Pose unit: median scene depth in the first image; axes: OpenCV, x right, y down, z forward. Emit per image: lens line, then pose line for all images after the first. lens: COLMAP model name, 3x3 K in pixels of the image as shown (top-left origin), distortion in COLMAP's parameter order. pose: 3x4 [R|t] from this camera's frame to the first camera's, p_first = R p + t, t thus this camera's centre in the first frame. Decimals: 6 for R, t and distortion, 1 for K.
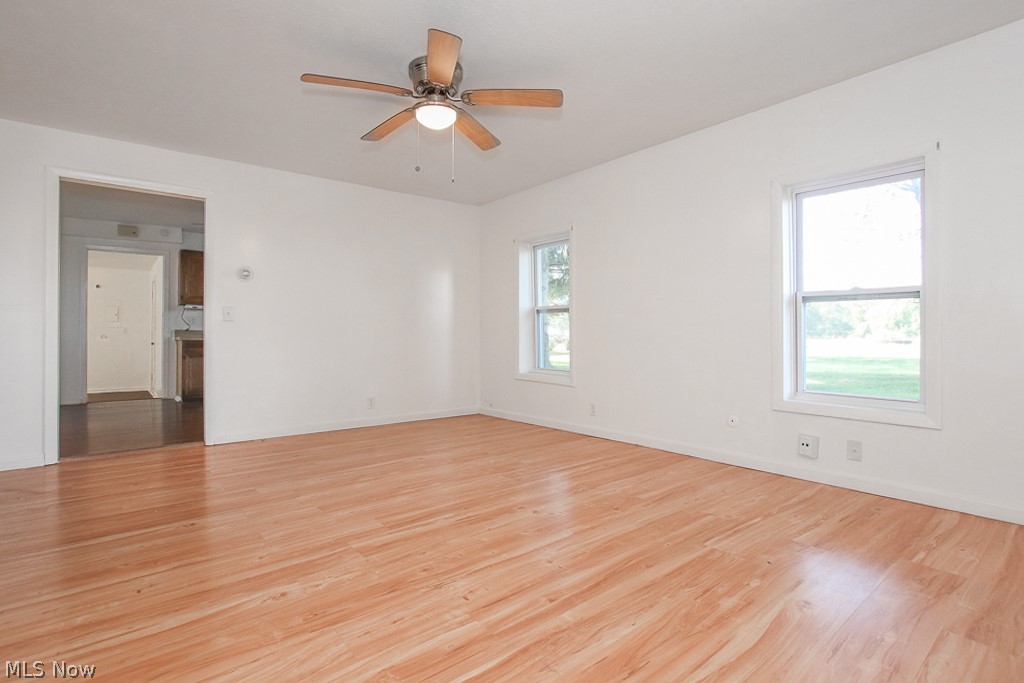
lens RADIAL K [[506.7, 0, 512.4], [0, 506.7, 336.0], [0, 0, 1]] dist [-0.003349, -0.000207]
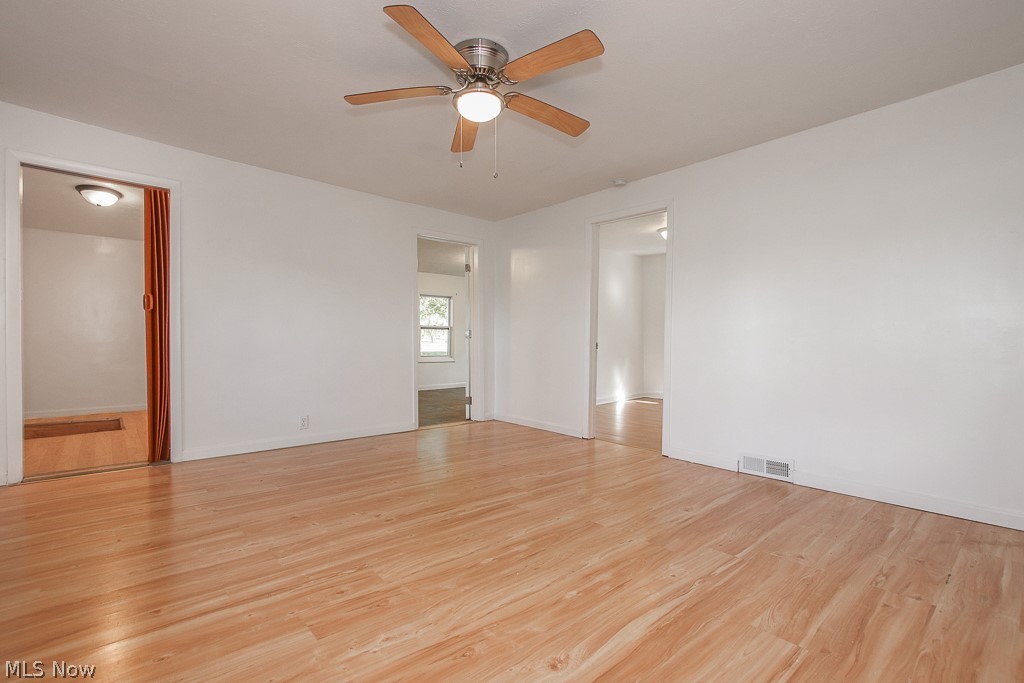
lens RADIAL K [[506.7, 0, 512.4], [0, 506.7, 336.0], [0, 0, 1]] dist [-0.003349, -0.000207]
pose [[-0.999744, -0.004527, -0.022187, -0.209081], [-0.004482, 0.999988, -0.002071, -0.016203], [0.022196, -0.001971, -0.999752, 2.093013]]
